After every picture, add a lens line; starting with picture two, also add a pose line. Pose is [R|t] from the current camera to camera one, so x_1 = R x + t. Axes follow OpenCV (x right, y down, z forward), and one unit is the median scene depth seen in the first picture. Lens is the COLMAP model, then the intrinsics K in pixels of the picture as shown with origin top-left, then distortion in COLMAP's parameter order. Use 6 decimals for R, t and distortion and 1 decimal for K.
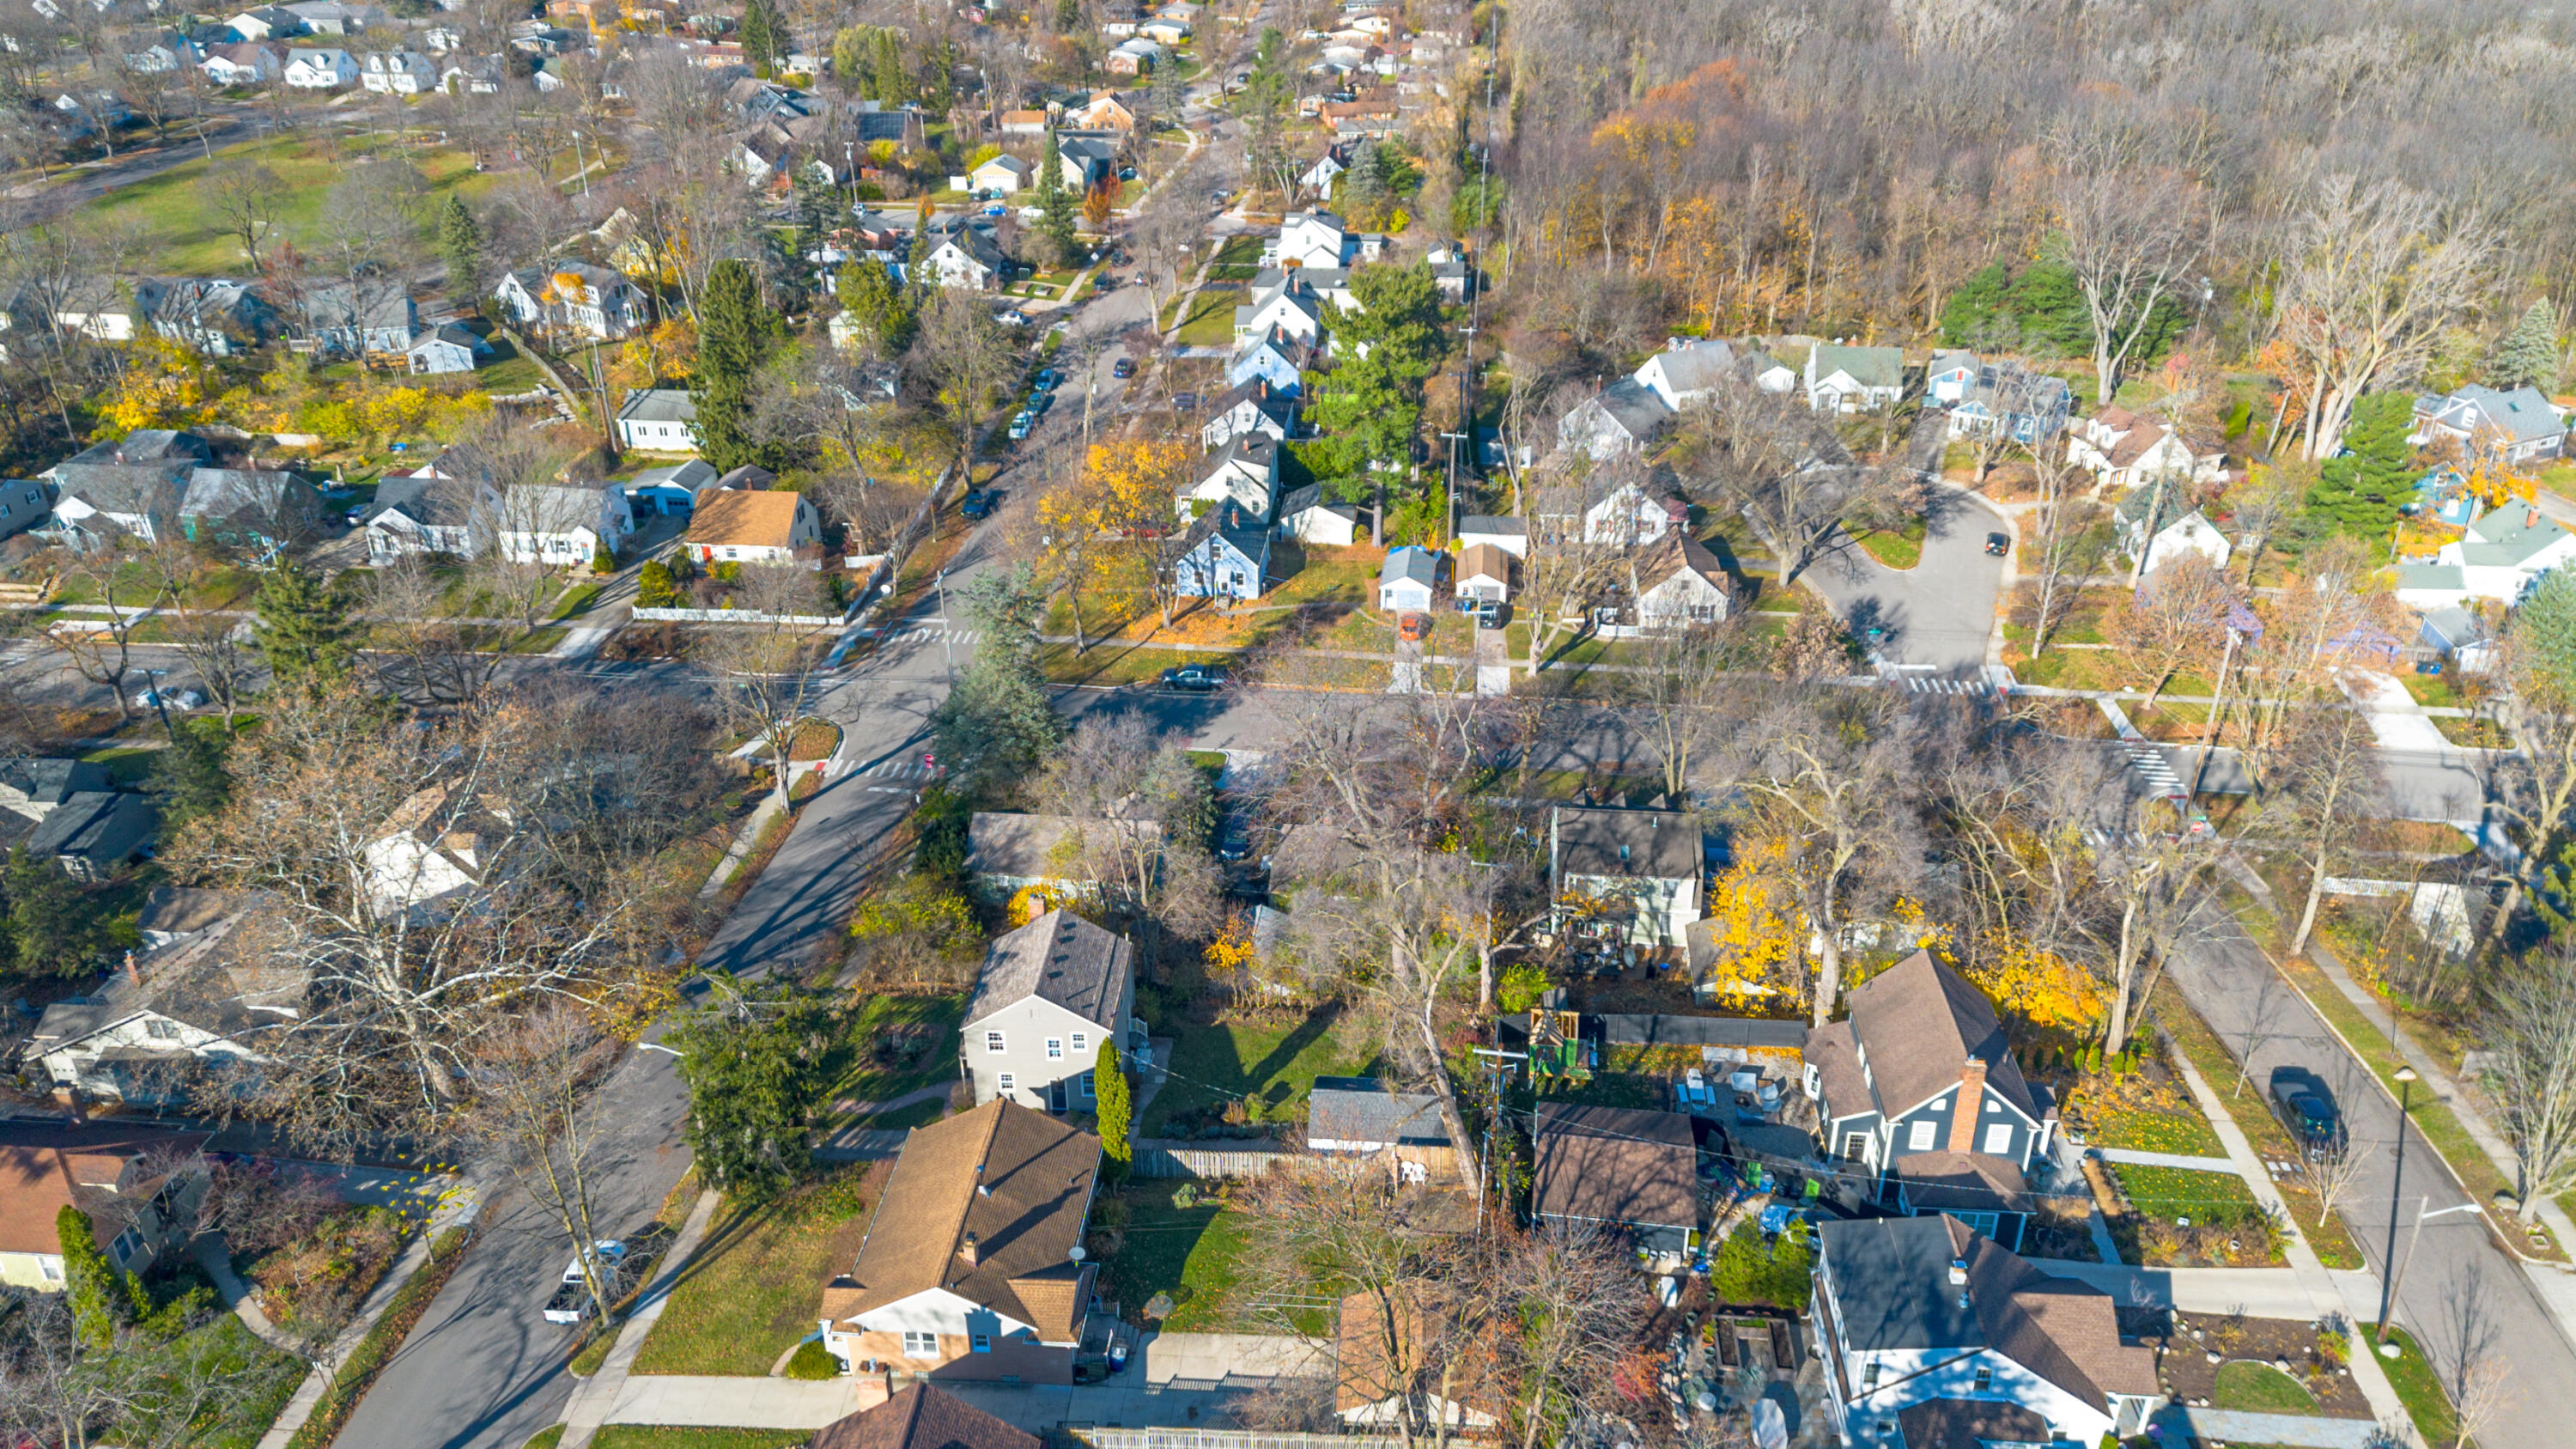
lens RADIAL K [[1790.2, 0, 1300.4], [0, 1790.2, 723.2], [0, 0, 1]] dist [0.050560, -0.032172]
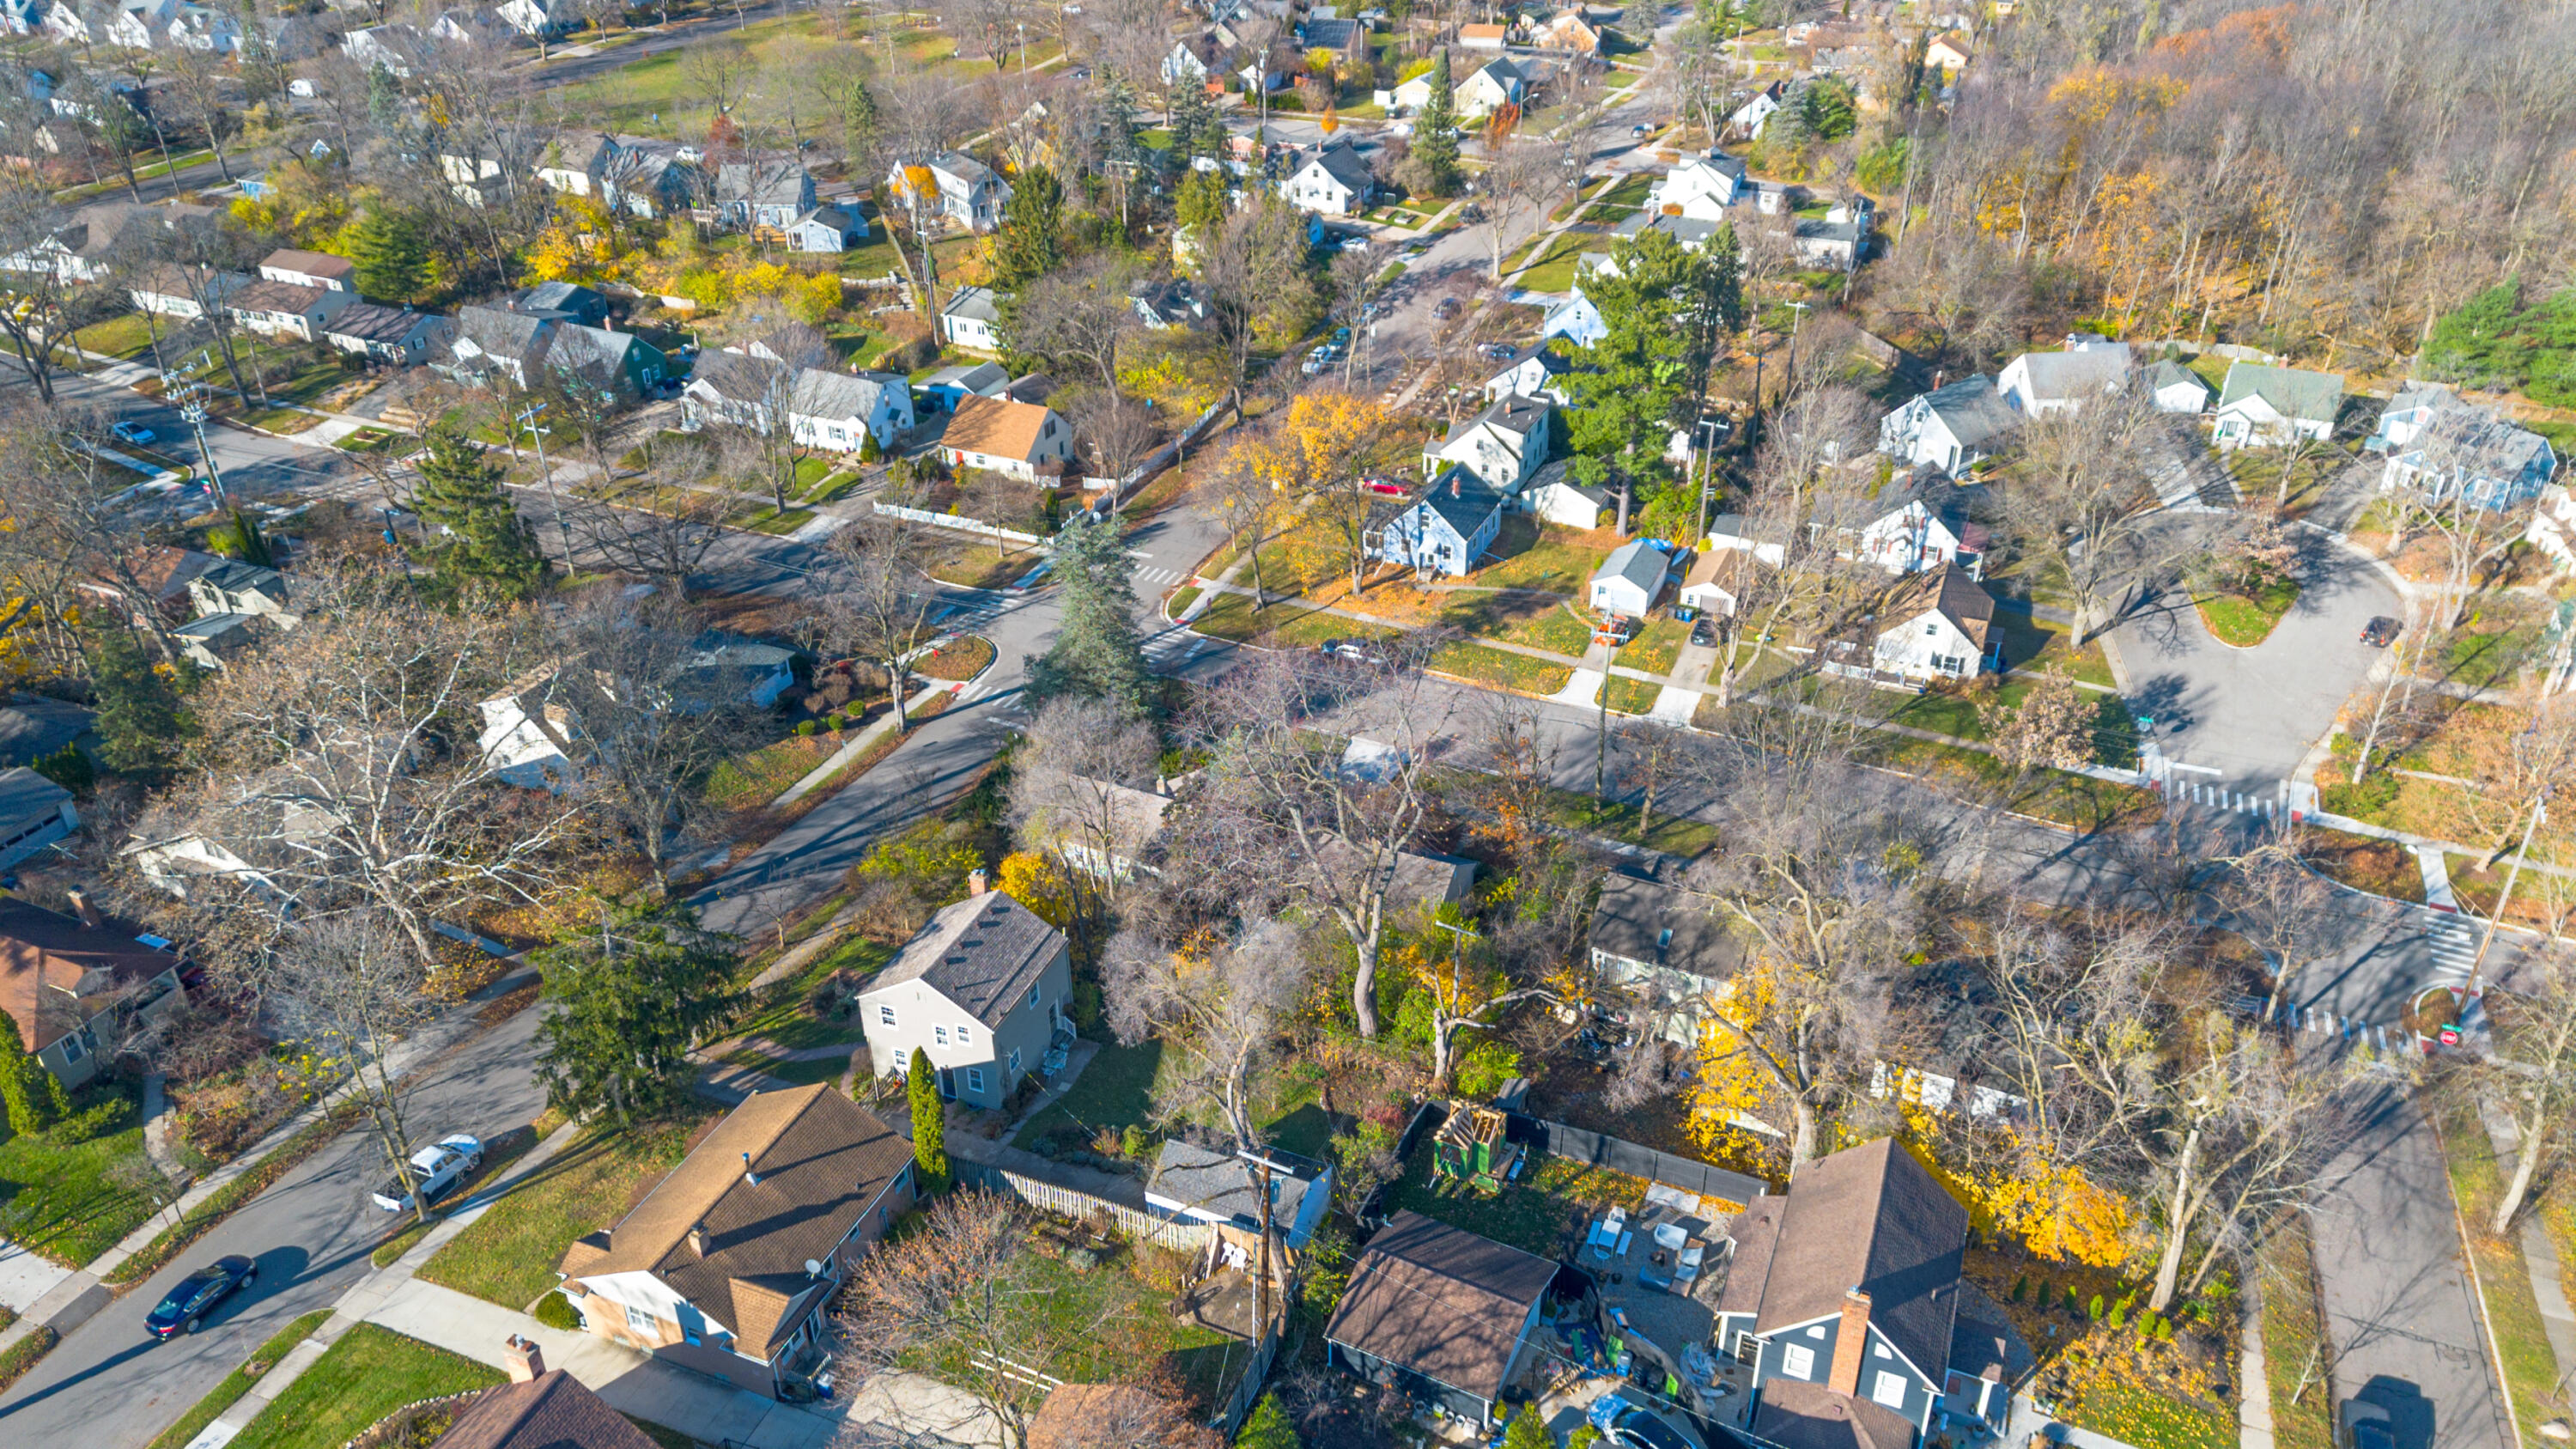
lens RADIAL K [[1790.2, 0, 1288.7], [0, 1790.2, 731.2], [0, 0, 1]] dist [0.050560, -0.032172]
pose [[0.950624, 0.160825, -0.265422, 0.150597], [-0.147509, 0.986616, 0.069501, -0.041465], [0.273047, -0.026917, 0.961624, 0.072767]]
